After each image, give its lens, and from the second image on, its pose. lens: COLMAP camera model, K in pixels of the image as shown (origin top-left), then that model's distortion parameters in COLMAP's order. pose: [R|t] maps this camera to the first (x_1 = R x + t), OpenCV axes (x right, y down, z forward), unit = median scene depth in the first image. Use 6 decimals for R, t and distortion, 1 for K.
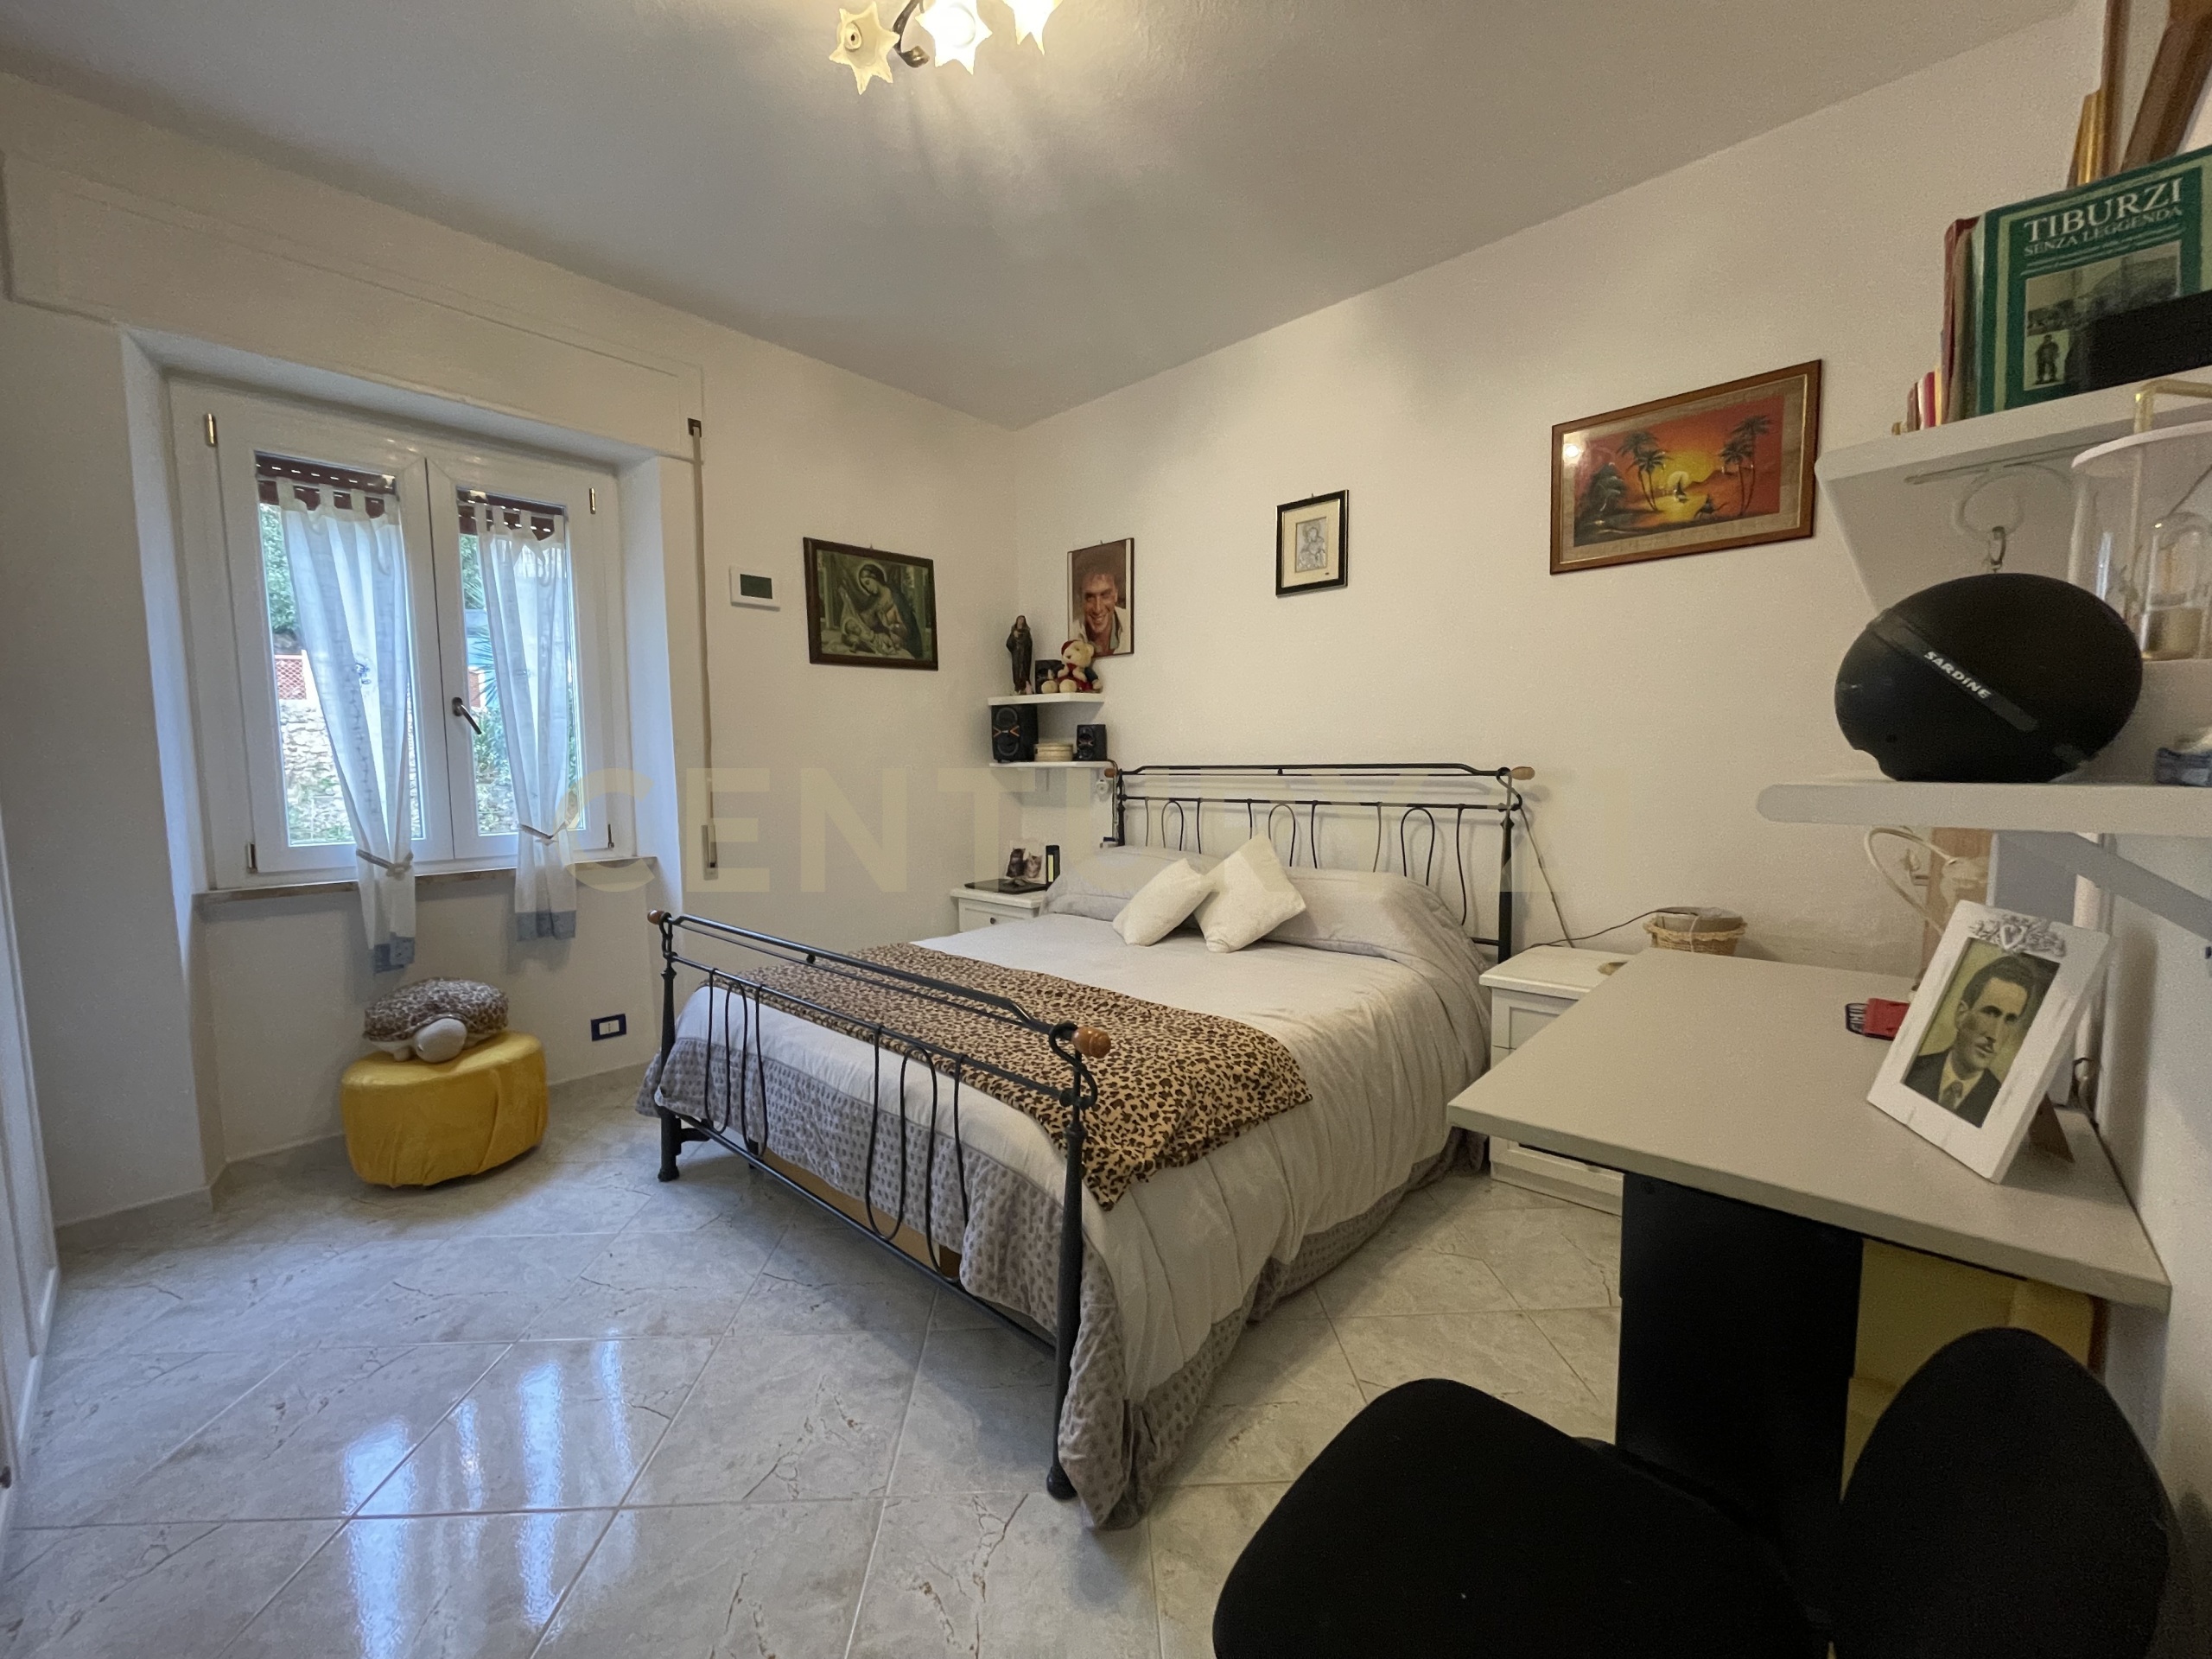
lens RADIAL K [[889.0, 0, 1099.2], [0, 889.0, 835.8], [0, 0, 1]] dist [-0.002533, 0.000291]
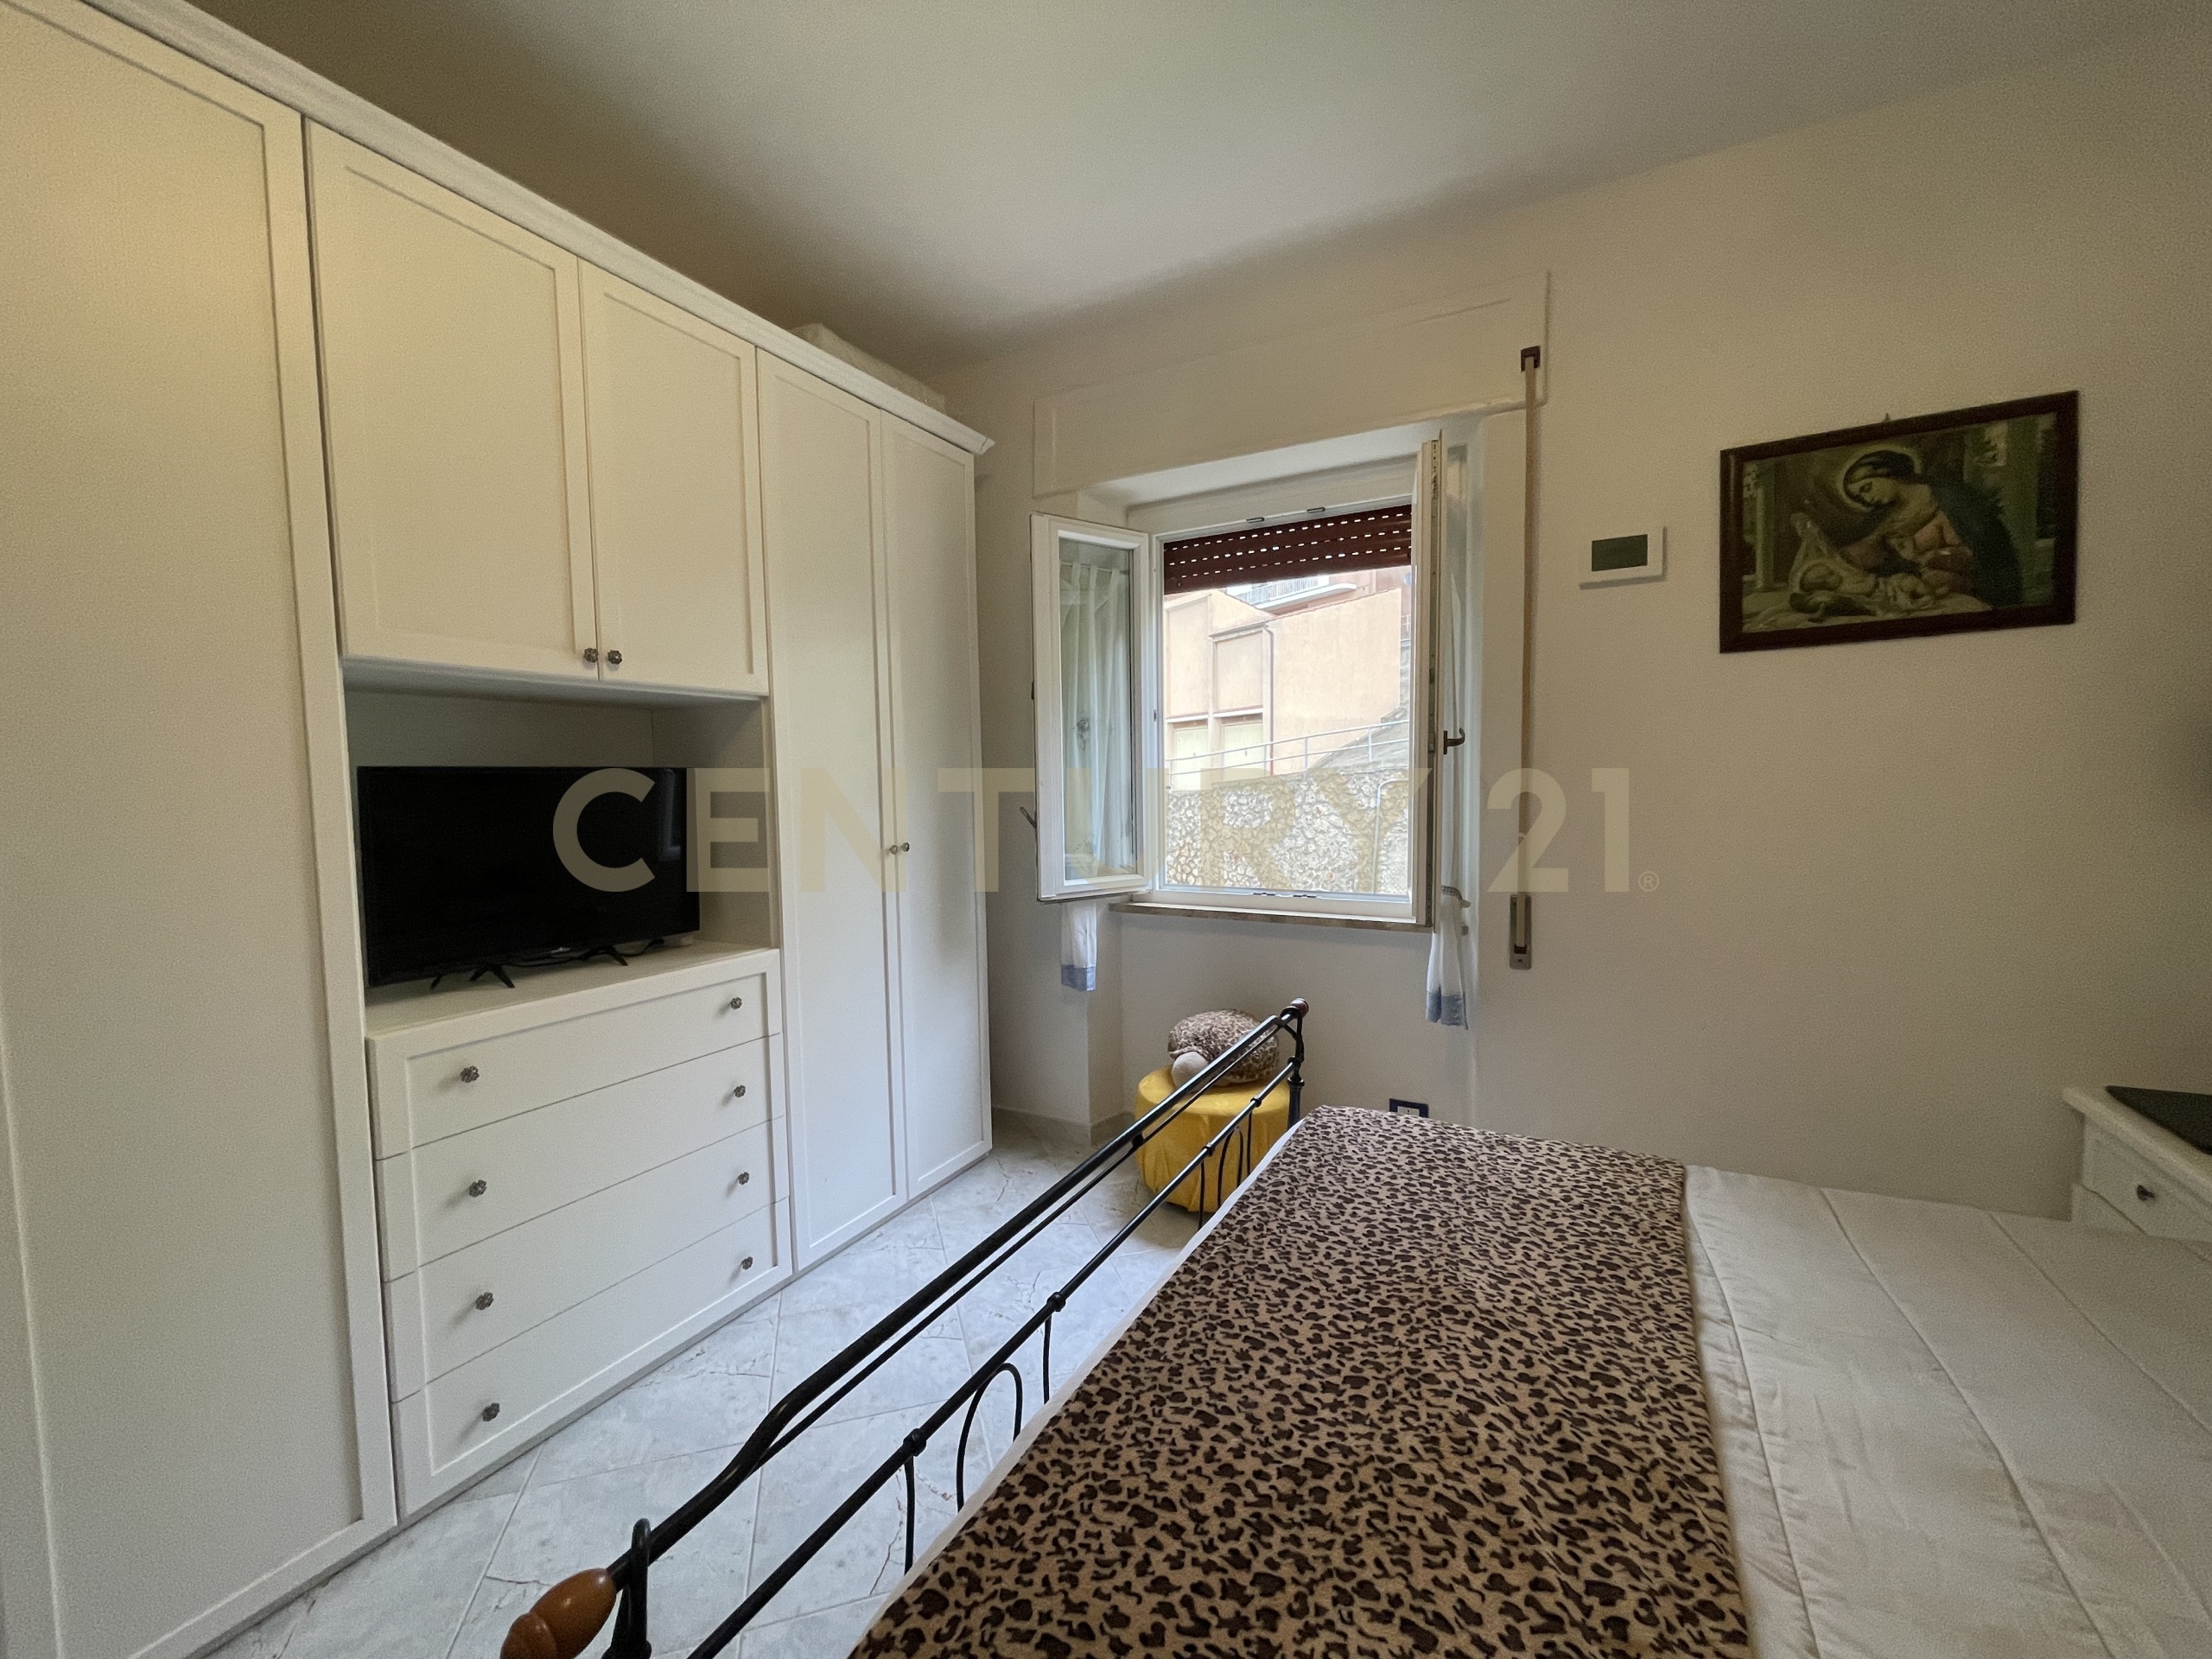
lens RADIAL K [[889.0, 0, 1090.4], [0, 889.0, 827.5], [0, 0, 1]] dist [-0.002533, 0.000291]
pose [[0.248459, 0.059081, -0.966839, 0.225486], [-0.067119, 0.996789, 0.043663, -0.094056], [0.966314, 0.054045, 0.251626, 0.570329]]
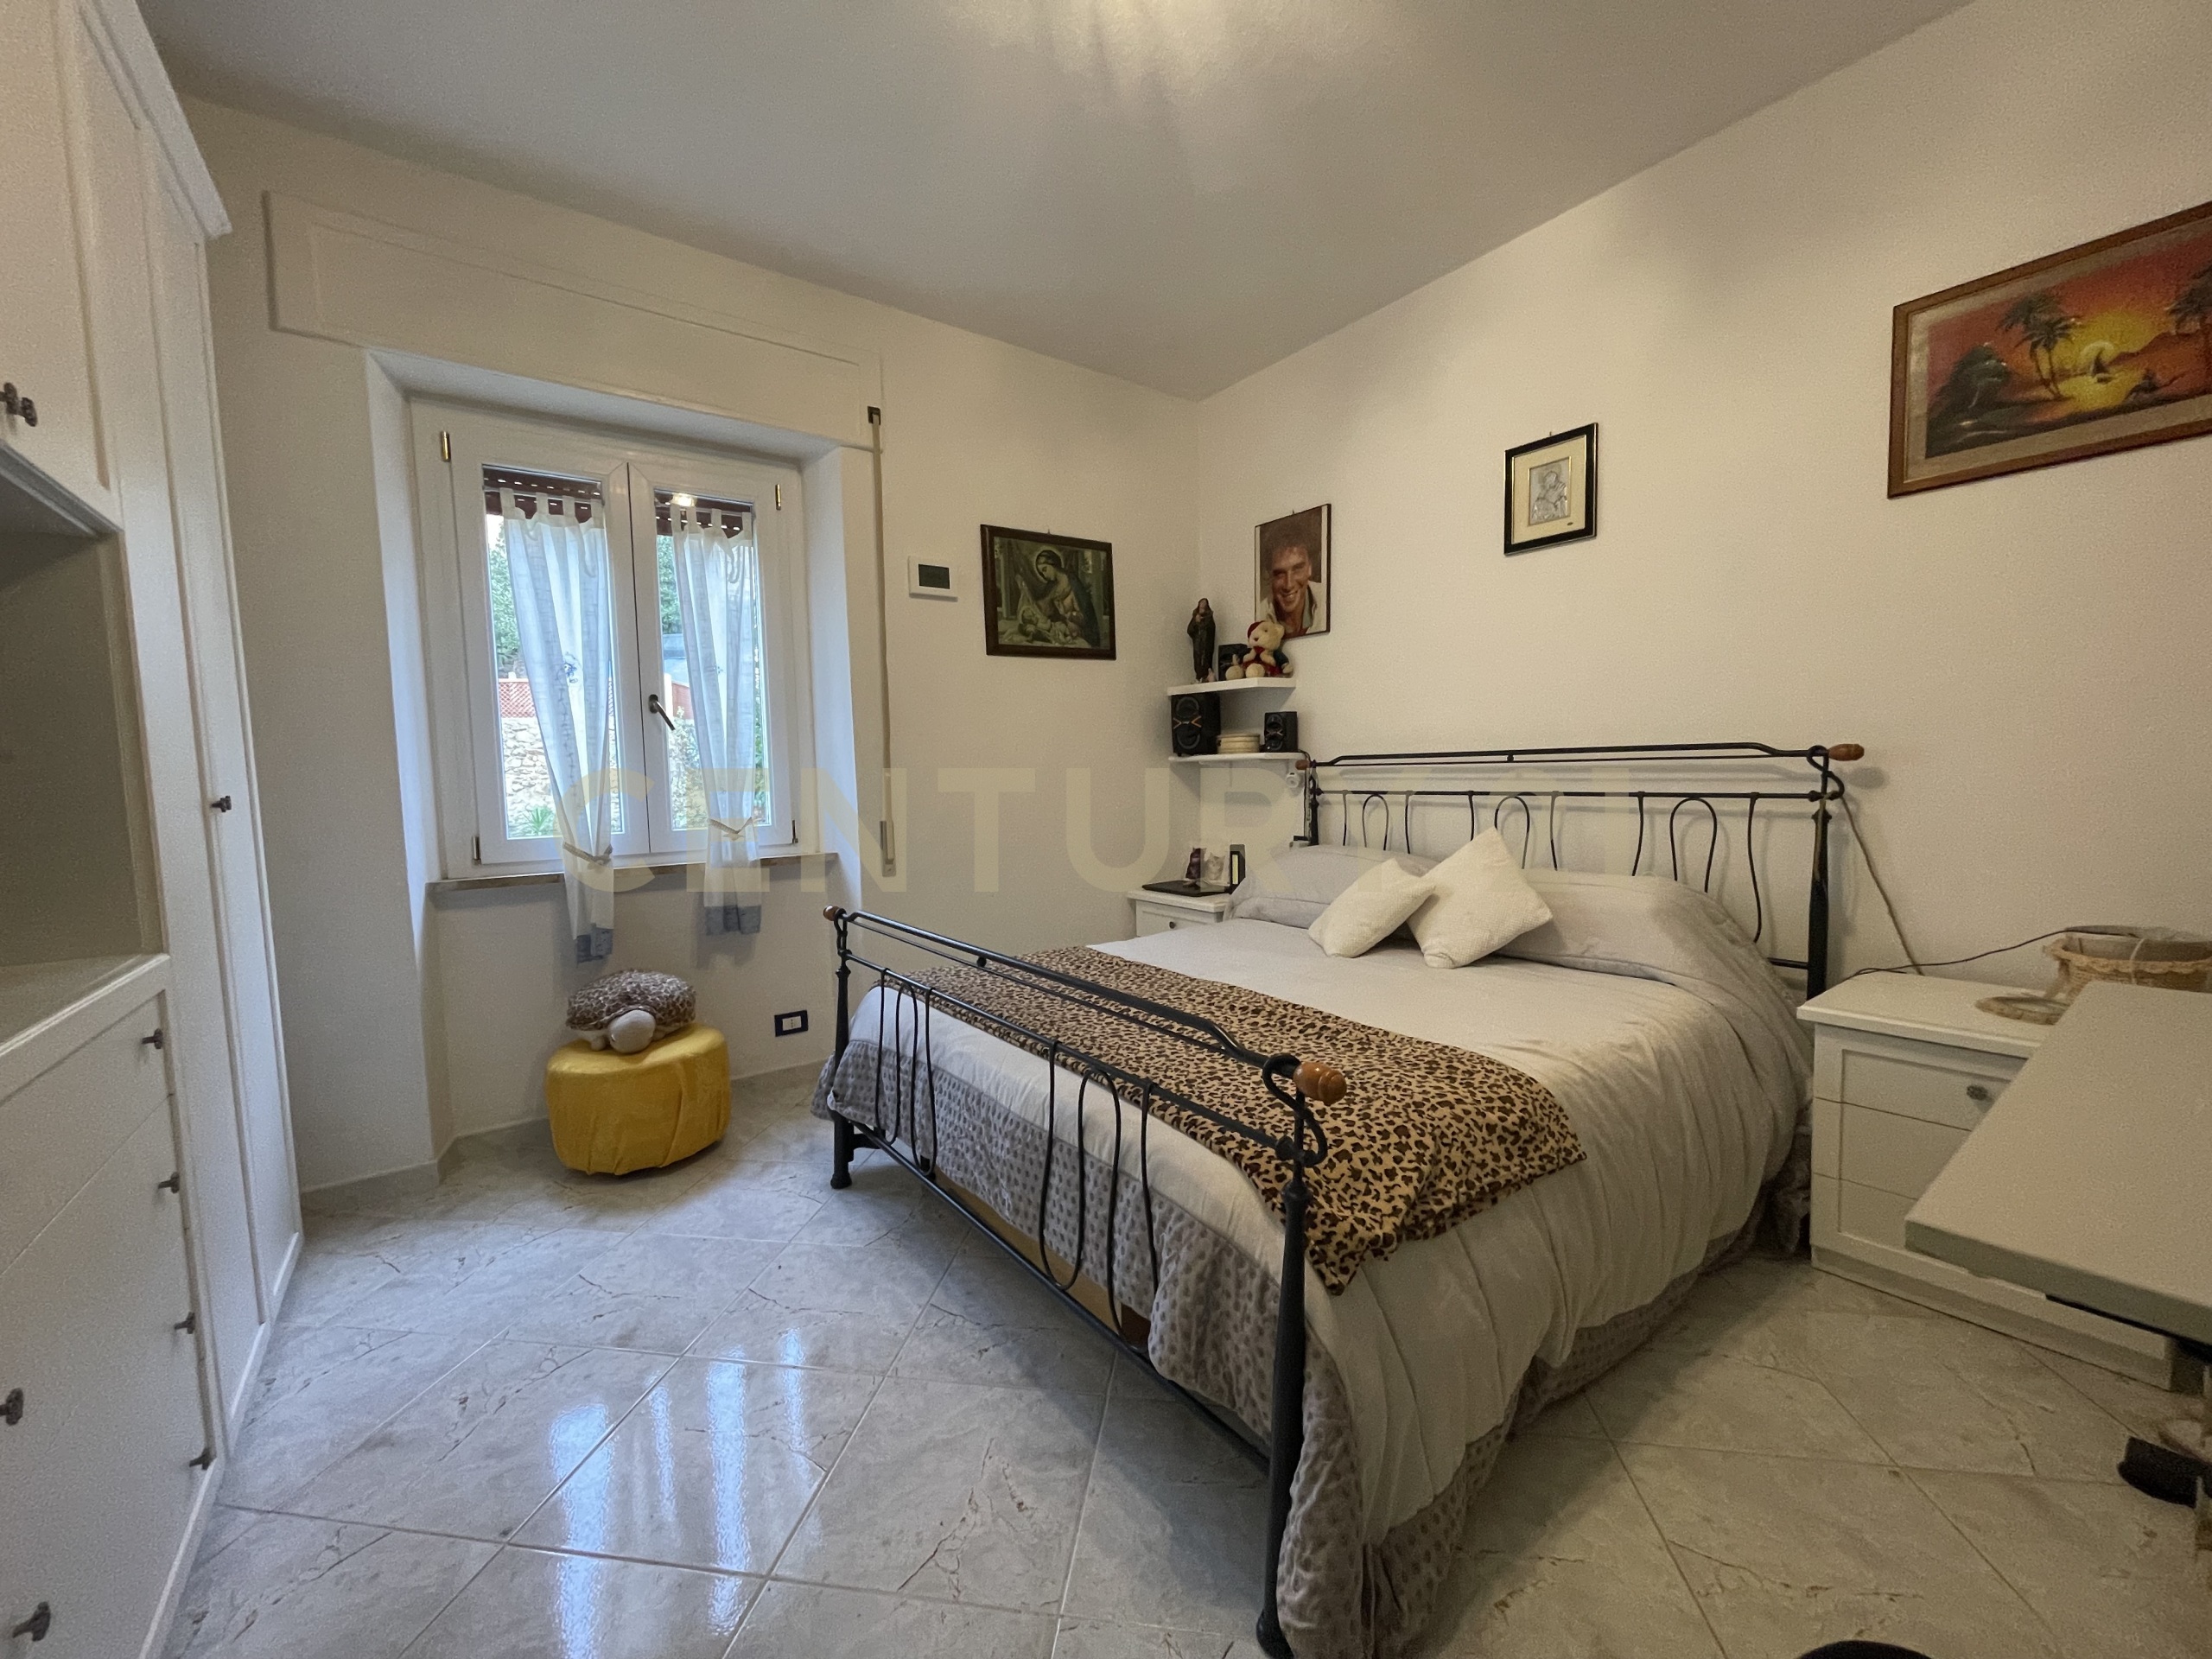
lens RADIAL K [[889.0, 0, 1100.6], [0, 889.0, 832.4], [0, 0, 1]] dist [-0.002533, 0.000291]
pose [[0.981828, 0.001797, -0.189766, -0.025927], [-0.003690, 0.999947, -0.009622, 0.011257], [0.189738, 0.010147, 0.981782, 0.101663]]
